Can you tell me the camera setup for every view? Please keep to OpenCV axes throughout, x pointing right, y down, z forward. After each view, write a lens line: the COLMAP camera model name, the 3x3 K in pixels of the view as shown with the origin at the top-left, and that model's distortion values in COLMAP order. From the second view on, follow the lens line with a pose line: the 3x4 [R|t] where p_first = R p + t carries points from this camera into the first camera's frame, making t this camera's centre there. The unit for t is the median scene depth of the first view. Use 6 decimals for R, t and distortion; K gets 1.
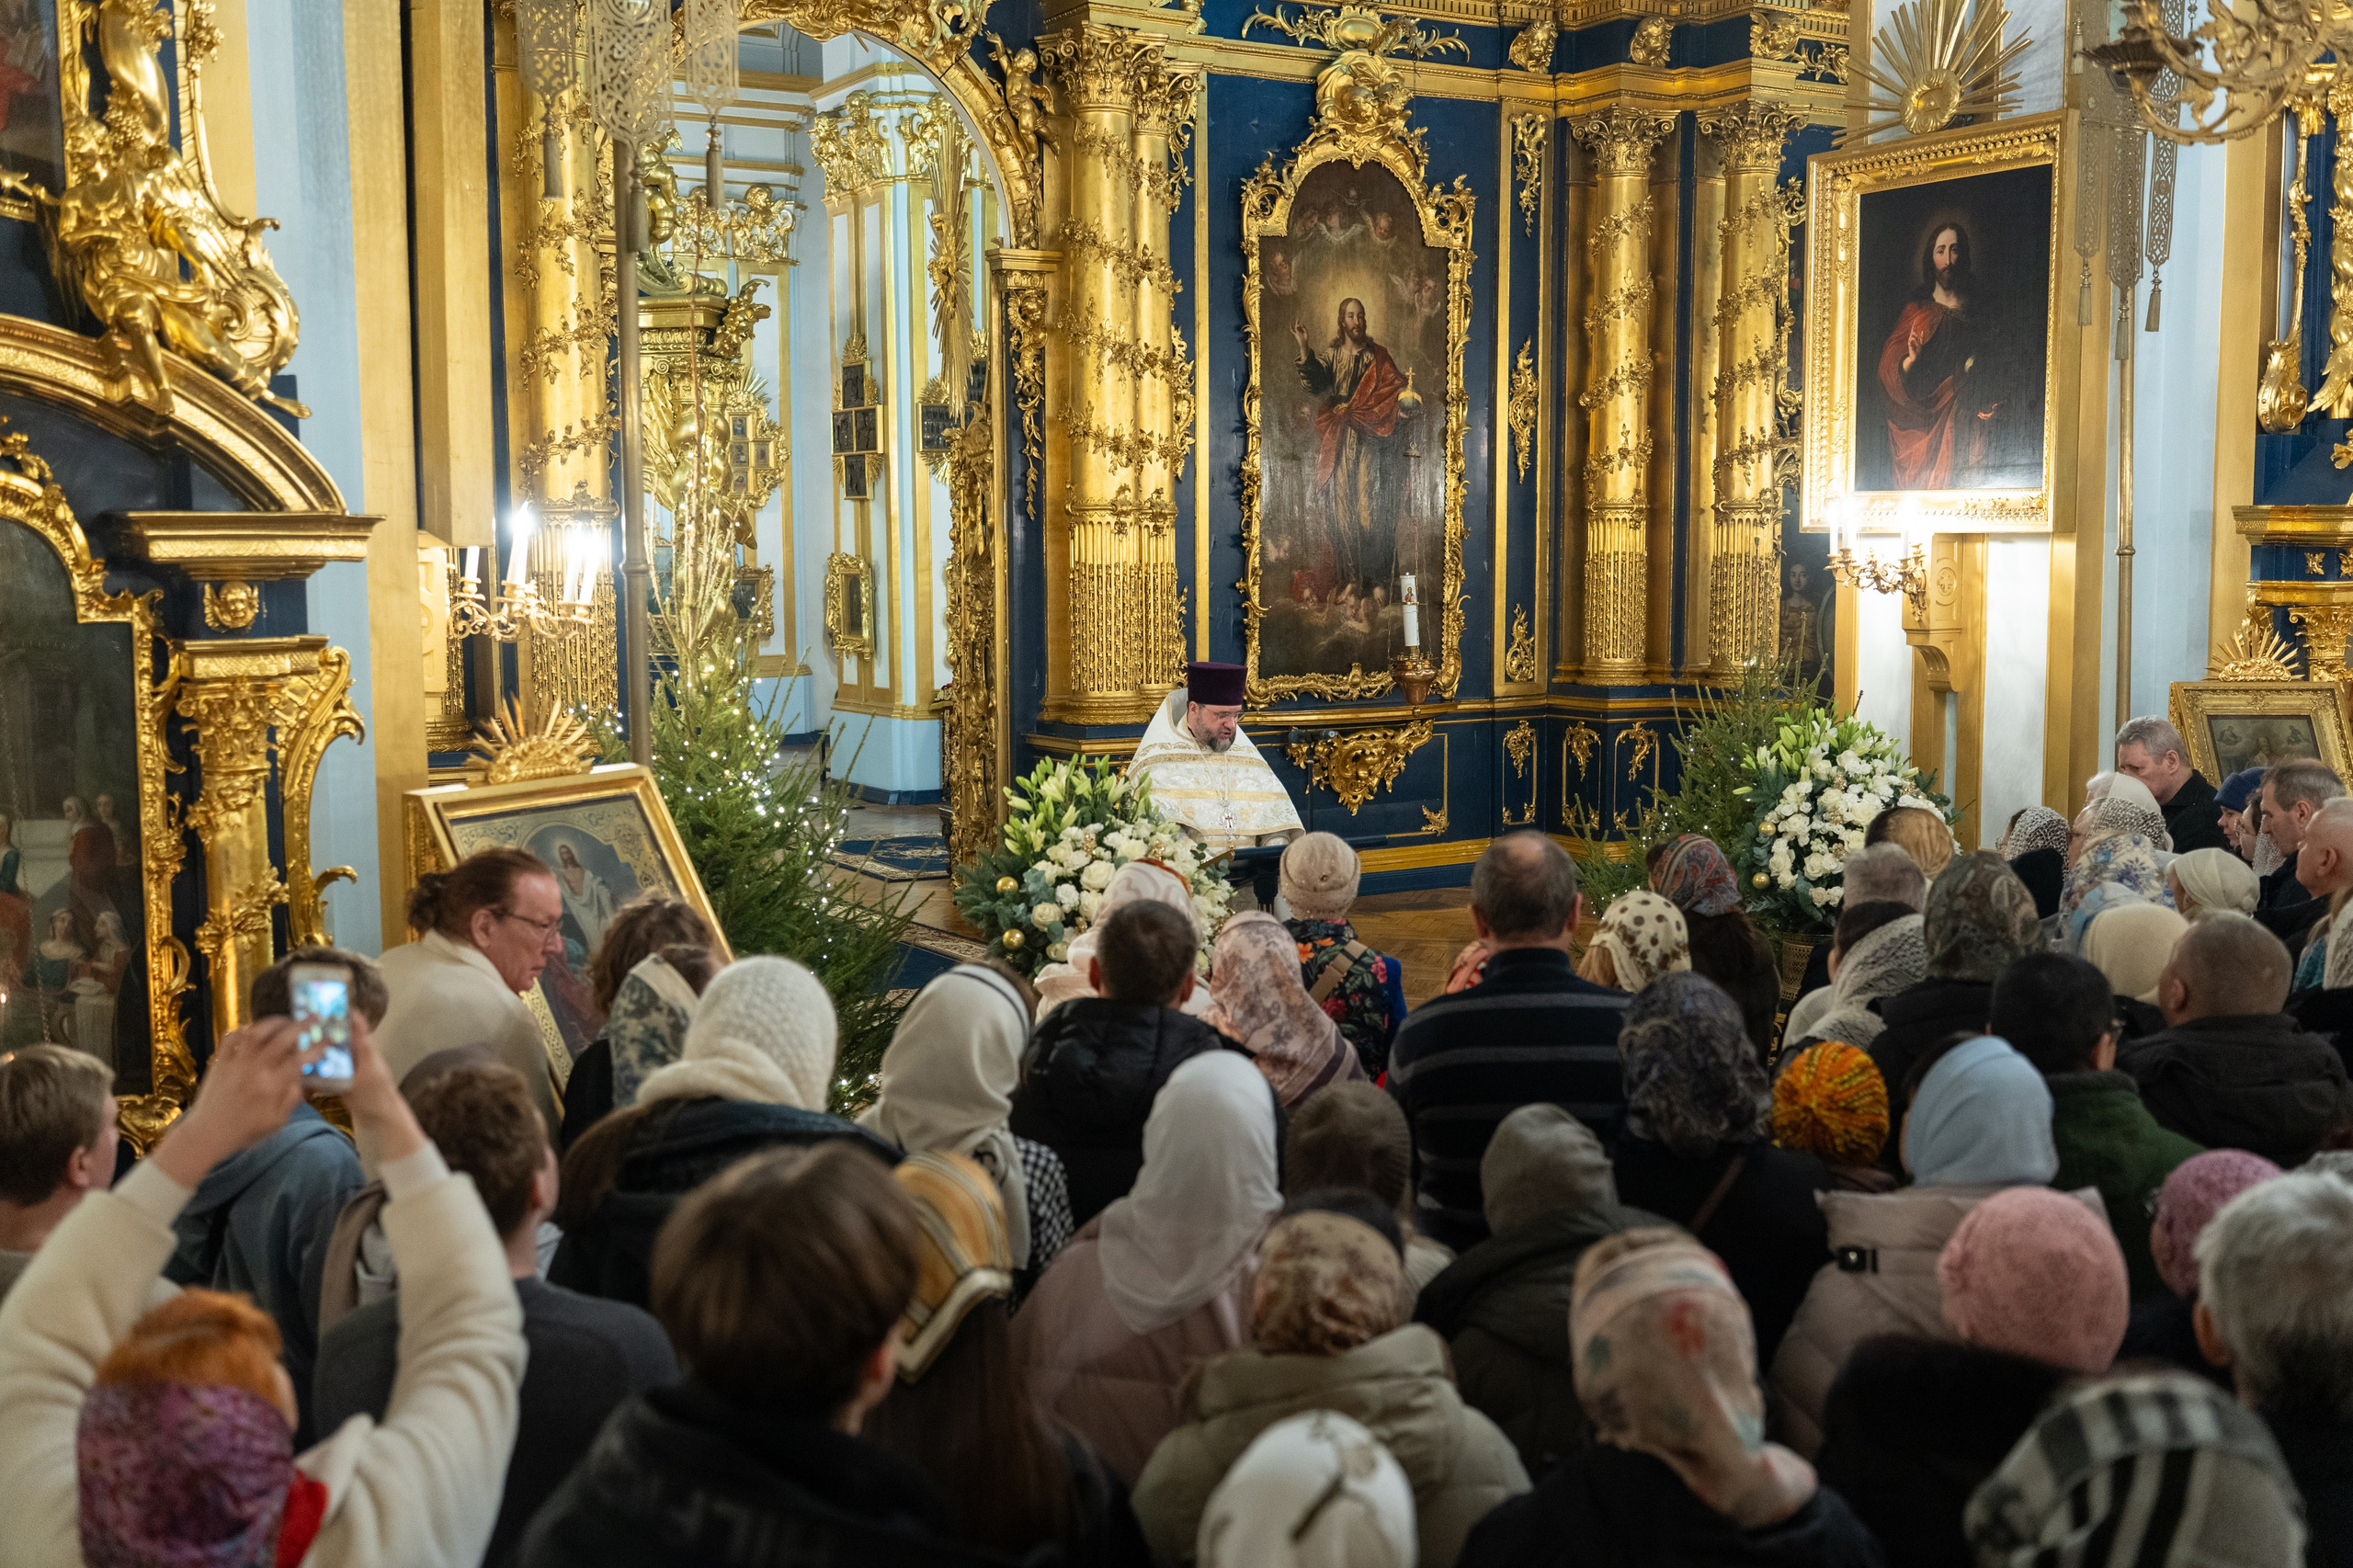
lens RADIAL K [[2393.4, 0, 1166.3], [0, 2393.4, 775.1], [0, 0, 1]] dist [0.002265, 0.025081]
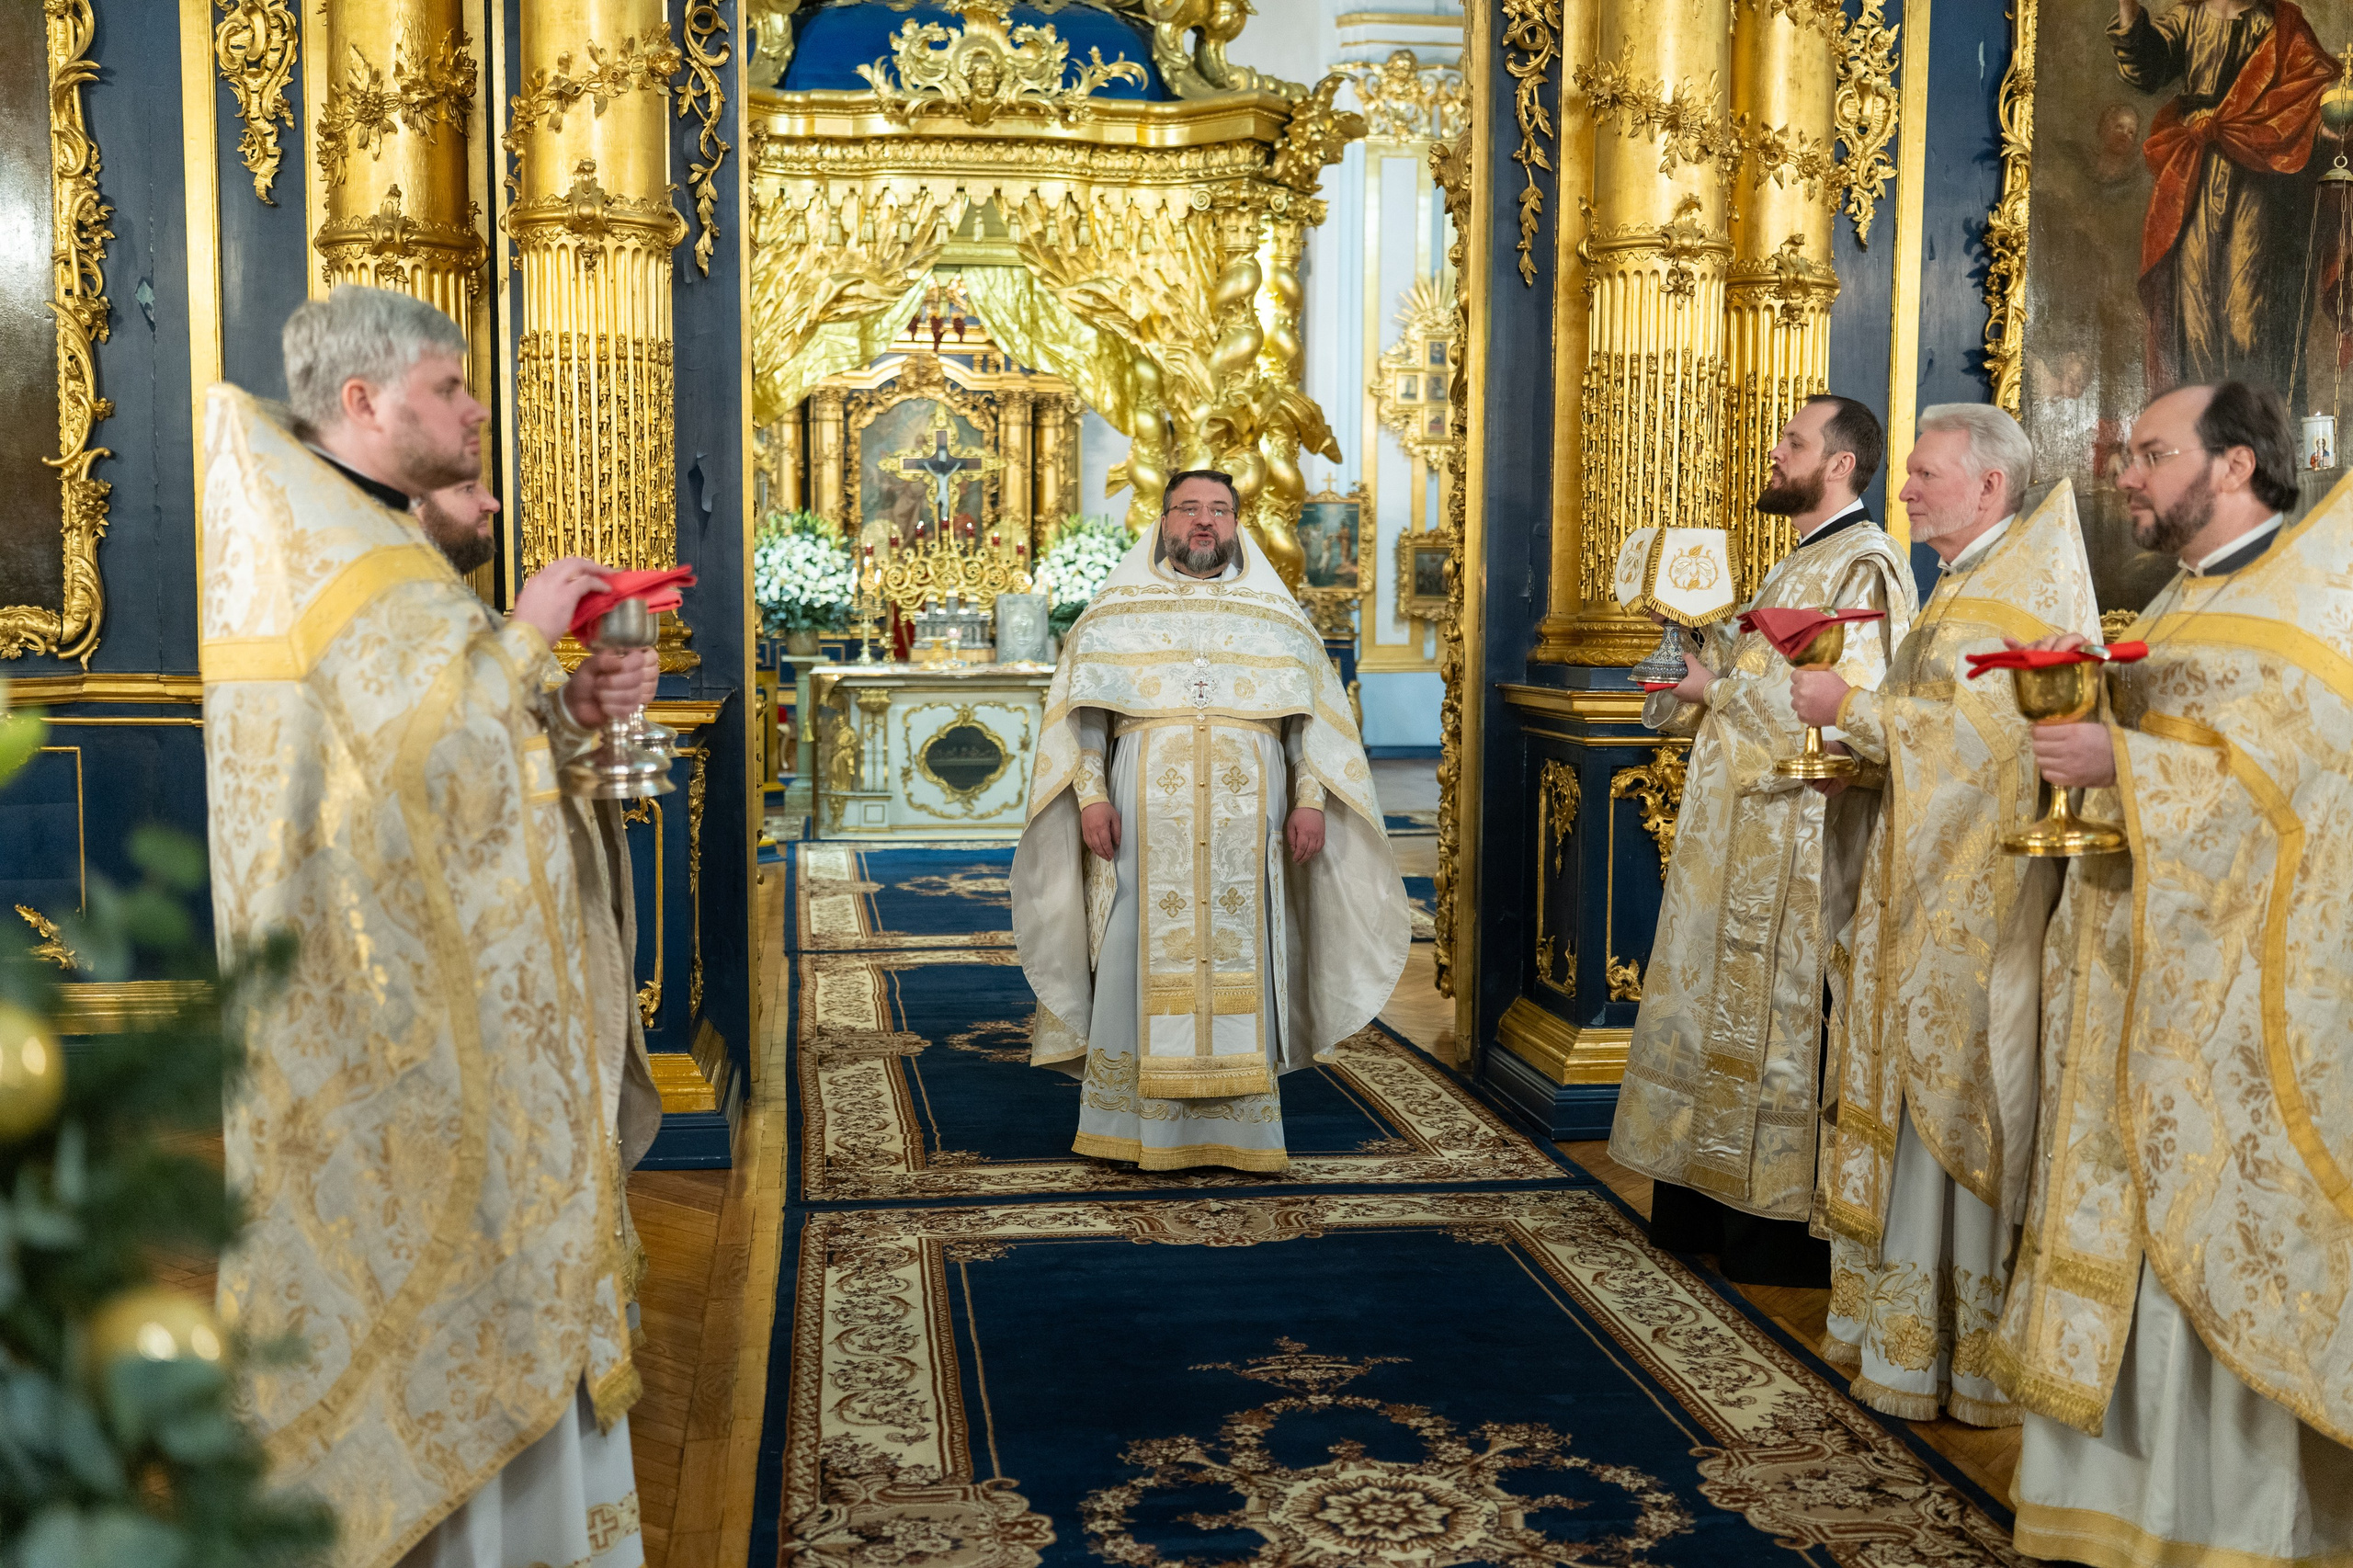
lens RADIAL K [[2356.7, 0, 1176.5], [0, 2356.7, 784.0], [0, 0, 1]] dist [0.008882, -0.000811]
pose [[0.927994, 0.043397, -0.370058, 0.070910], [-0.049395, 0.998757, -0.006744, 0.012685], [0.369305, 0.024538, 0.928984, 0.481967]]
